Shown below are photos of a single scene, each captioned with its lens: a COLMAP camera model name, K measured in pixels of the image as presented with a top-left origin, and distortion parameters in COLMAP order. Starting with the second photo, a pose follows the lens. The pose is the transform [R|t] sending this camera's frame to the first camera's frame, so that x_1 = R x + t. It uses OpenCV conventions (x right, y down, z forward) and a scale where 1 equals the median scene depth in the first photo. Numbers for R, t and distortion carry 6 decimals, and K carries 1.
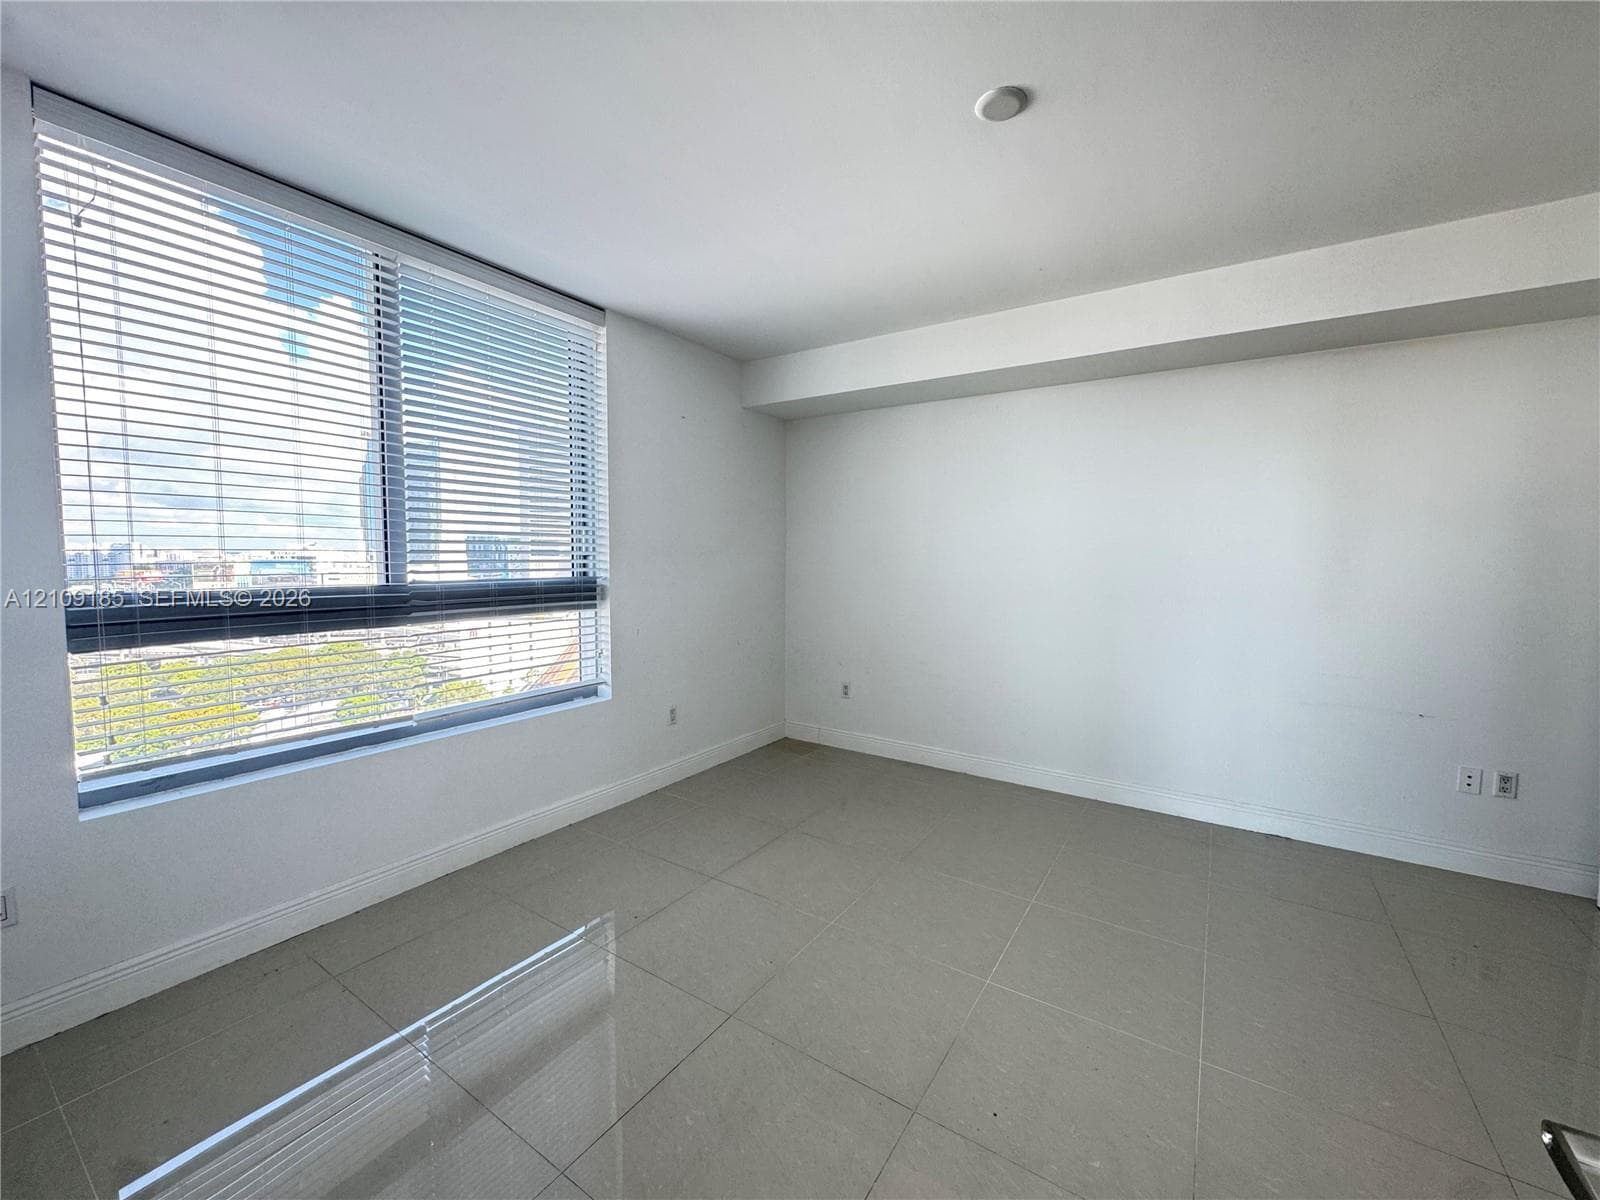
lens RADIAL K [[644.7, 0, 800.0], [0, 644.7, 600.0], [0, 0, 1]] dist [-0.009979, -0.000273]
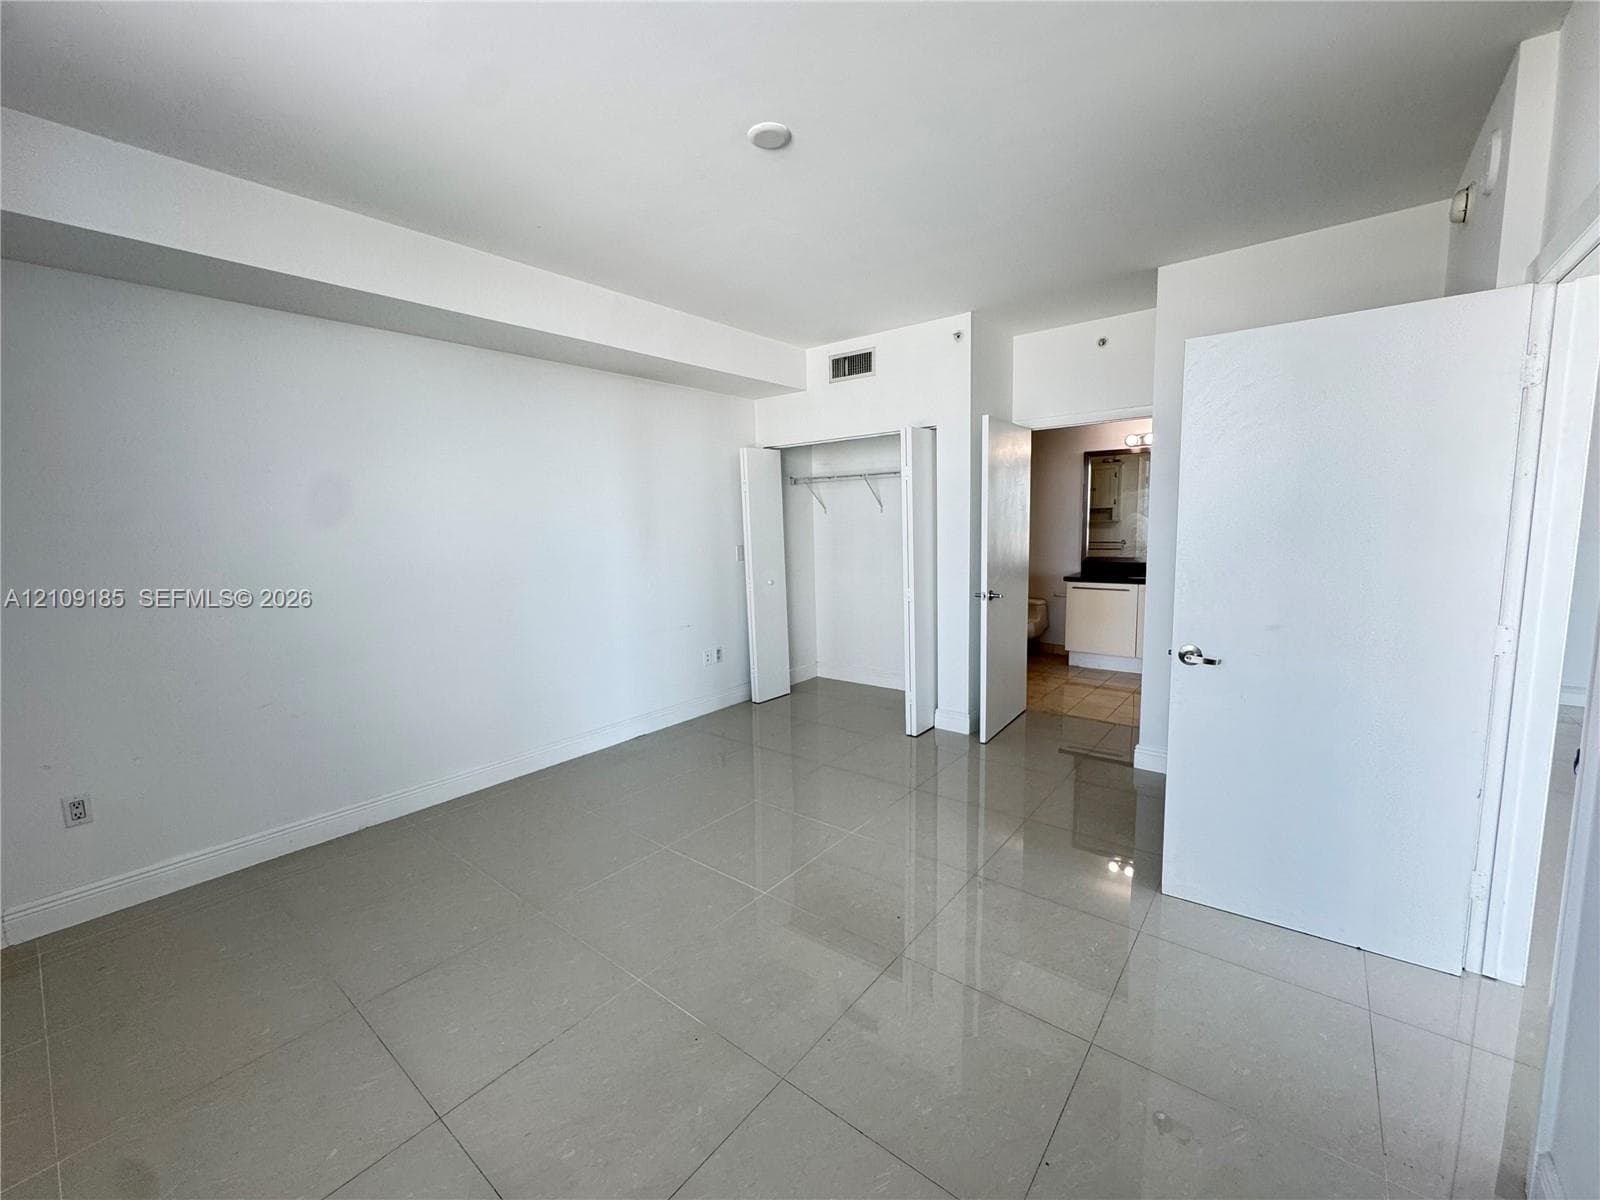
lens RADIAL K [[644.7, 0, 800.0], [0, 644.7, 600.0], [0, 0, 1]] dist [-0.009979, -0.000273]
pose [[0.083030, -0.134509, 0.987428, -0.439295], [0.096367, 0.987289, 0.126387, -0.044239], [-0.991877, 0.084661, 0.094937, 0.429663]]
